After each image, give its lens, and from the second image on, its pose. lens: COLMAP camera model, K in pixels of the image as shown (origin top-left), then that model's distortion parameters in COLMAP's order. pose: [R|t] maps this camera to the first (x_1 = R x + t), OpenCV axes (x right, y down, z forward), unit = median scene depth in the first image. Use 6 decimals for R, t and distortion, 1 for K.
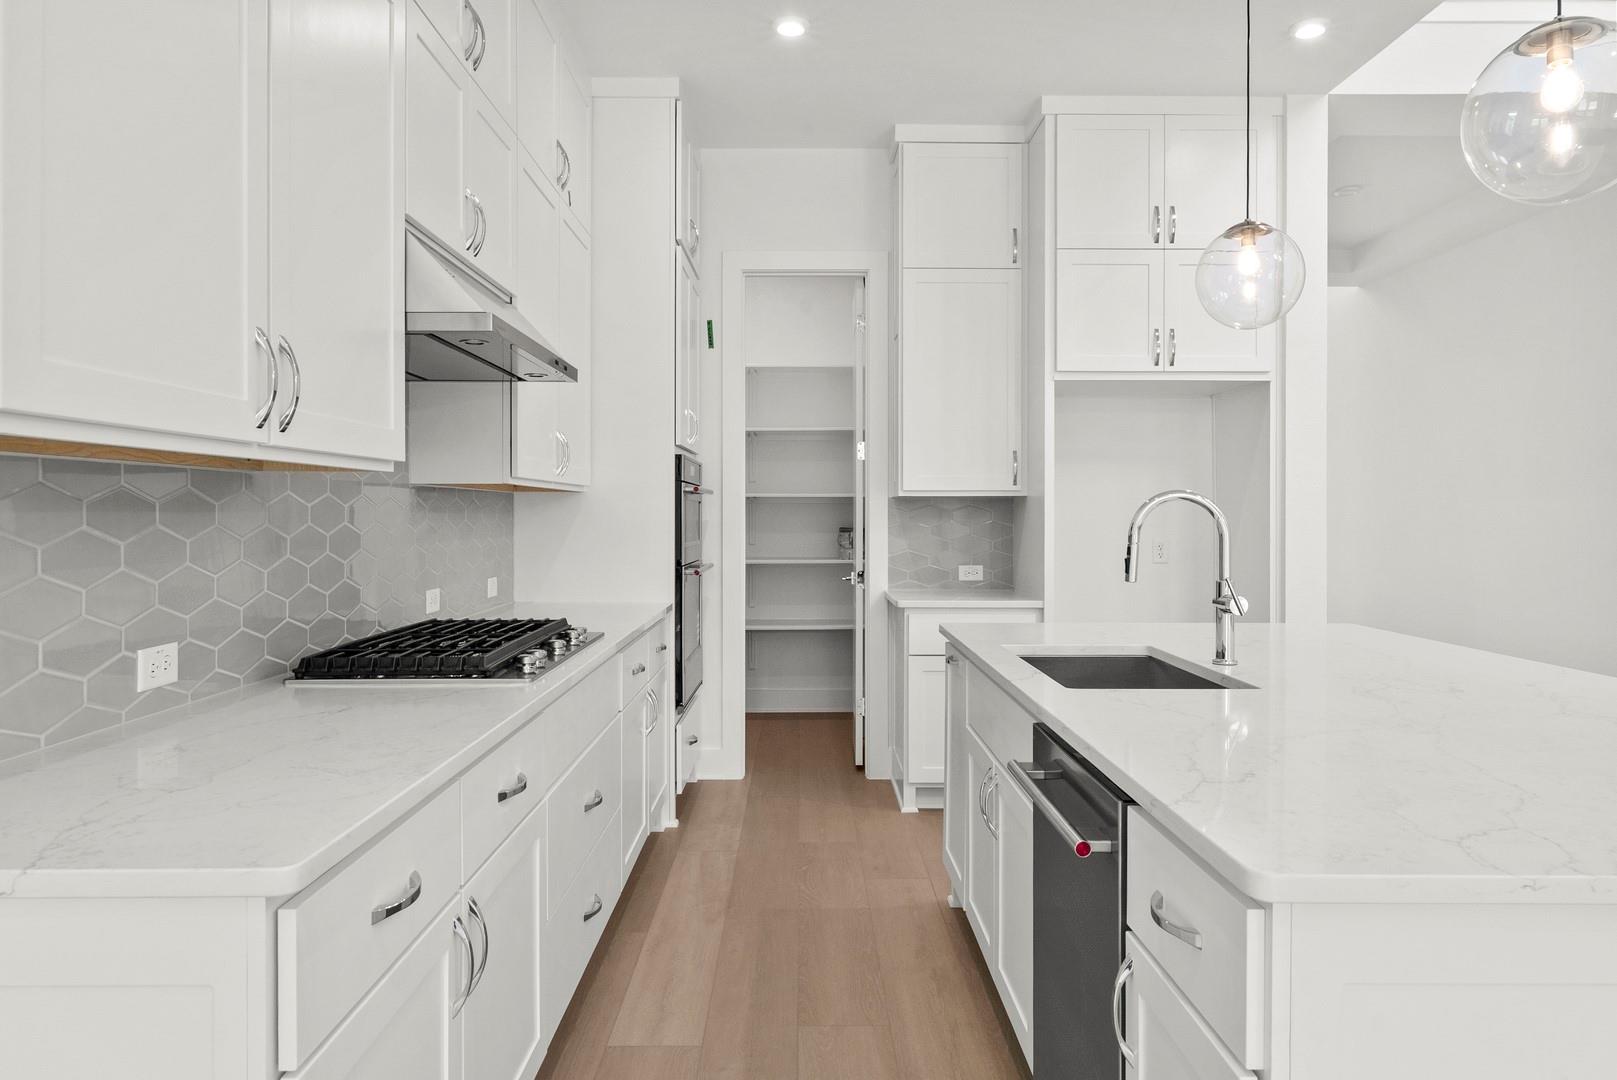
lens RADIAL K [[1089.1, 0, 806.4], [0, 1089.1, 508.2], [0, 0, 1]] dist [-0.004817, 0.006048]
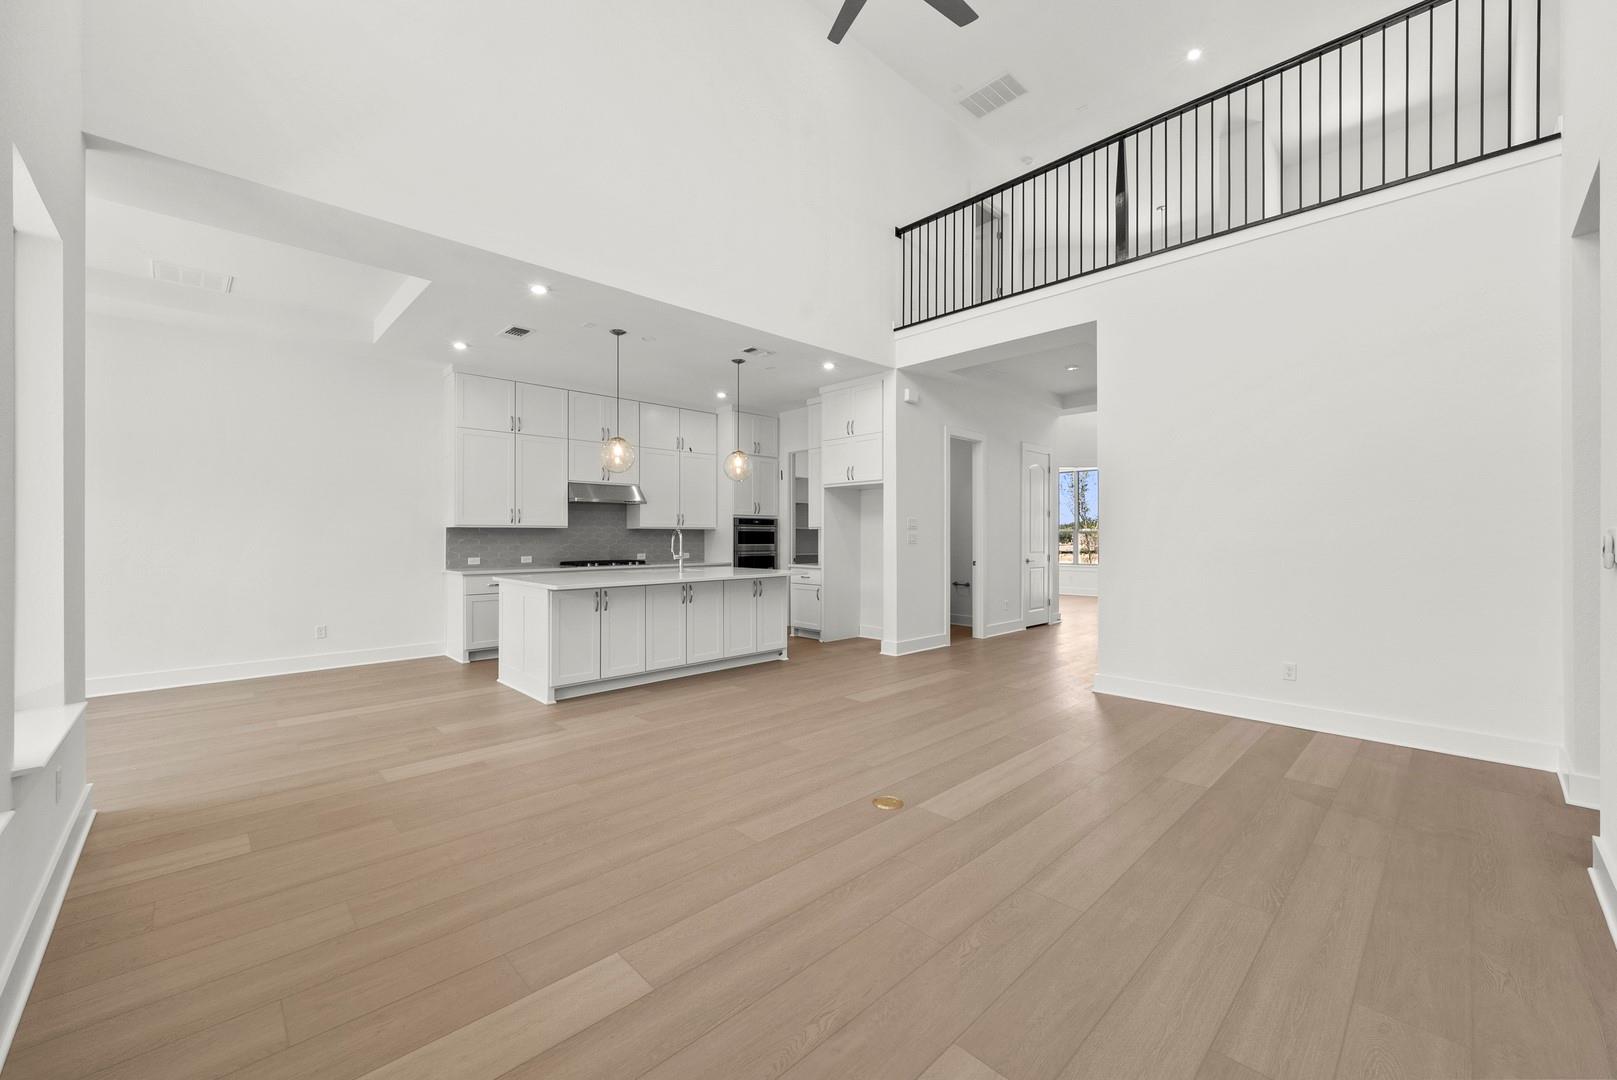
lens RADIAL K [[624.6, 0, 809.4], [0, 624.6, 539.8], [0, 0, 1]] dist [-0.004523, 0.000156]
pose [[0.692465, 0.002034, -0.721449, 1.355784], [0.004450, 0.999965, 0.007090, 0.005109], [0.721438, -0.008120, 0.692431, -0.143912]]
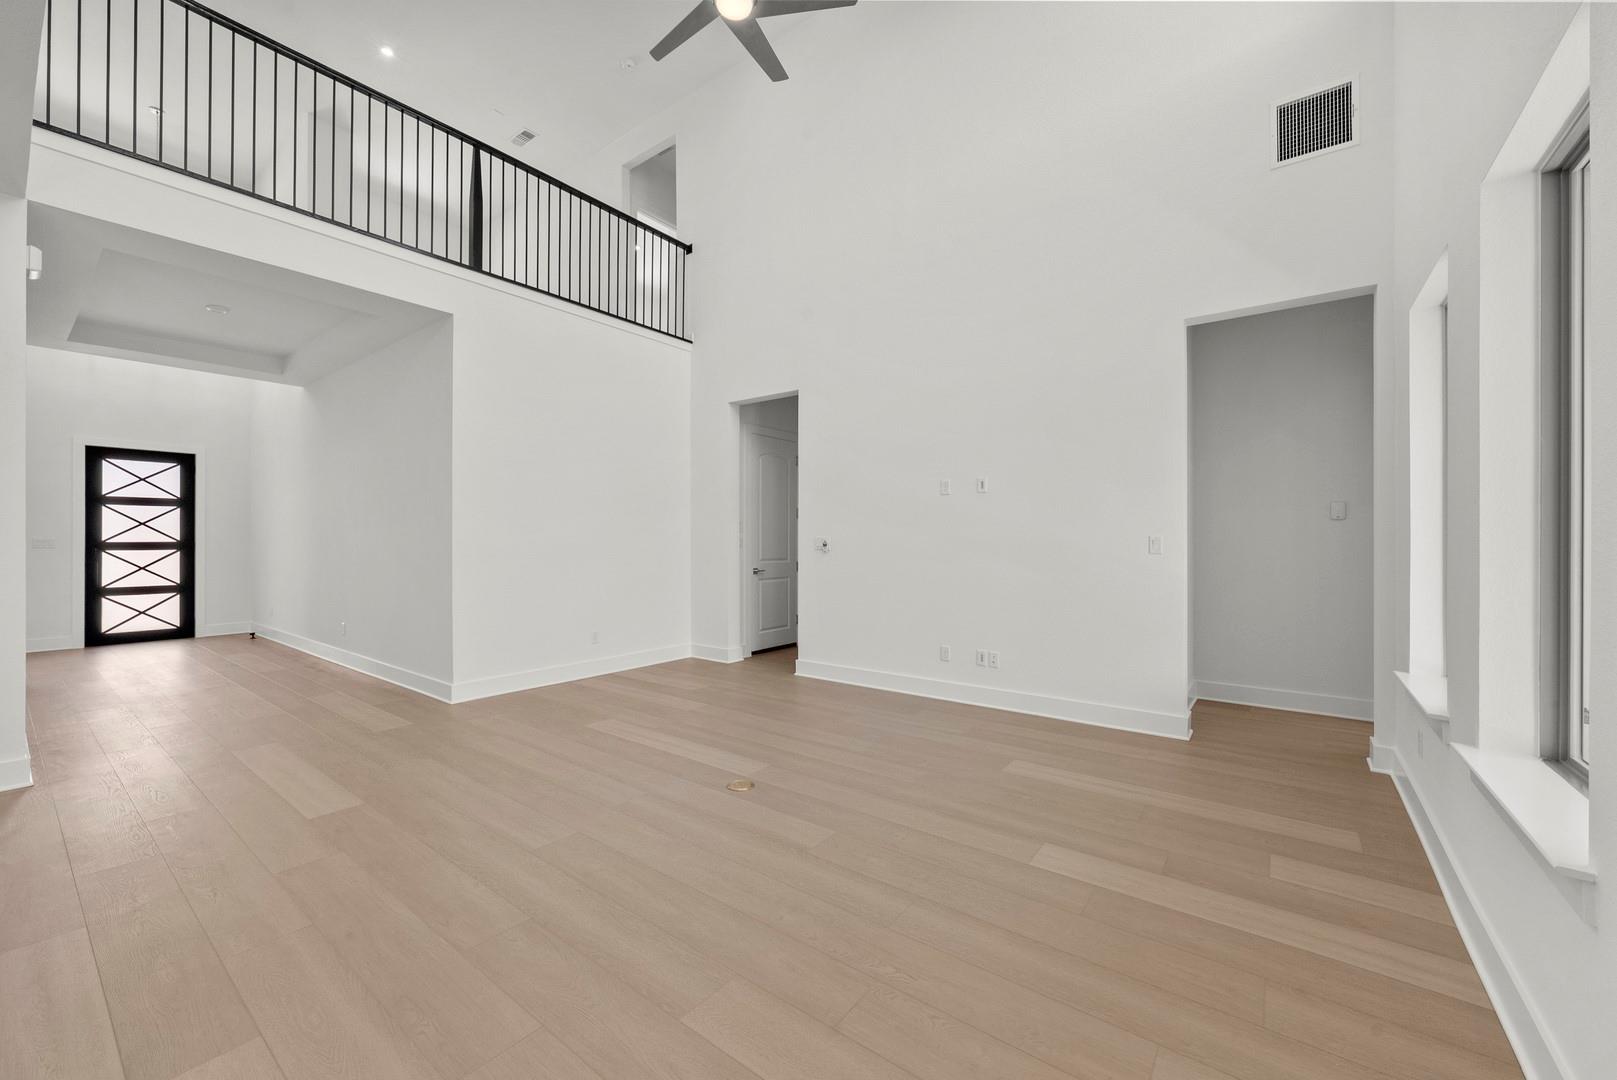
lens RADIAL K [[624.6, 0, 804.3], [0, 624.6, 540.5], [0, 0, 1]] dist [-0.004523, 0.000156]
pose [[0.617208, 0.000334, 0.786800, 0.457716], [-0.004767, 0.999983, 0.003315, 0.003516], [-0.786786, -0.005796, 0.617199, -0.129258]]
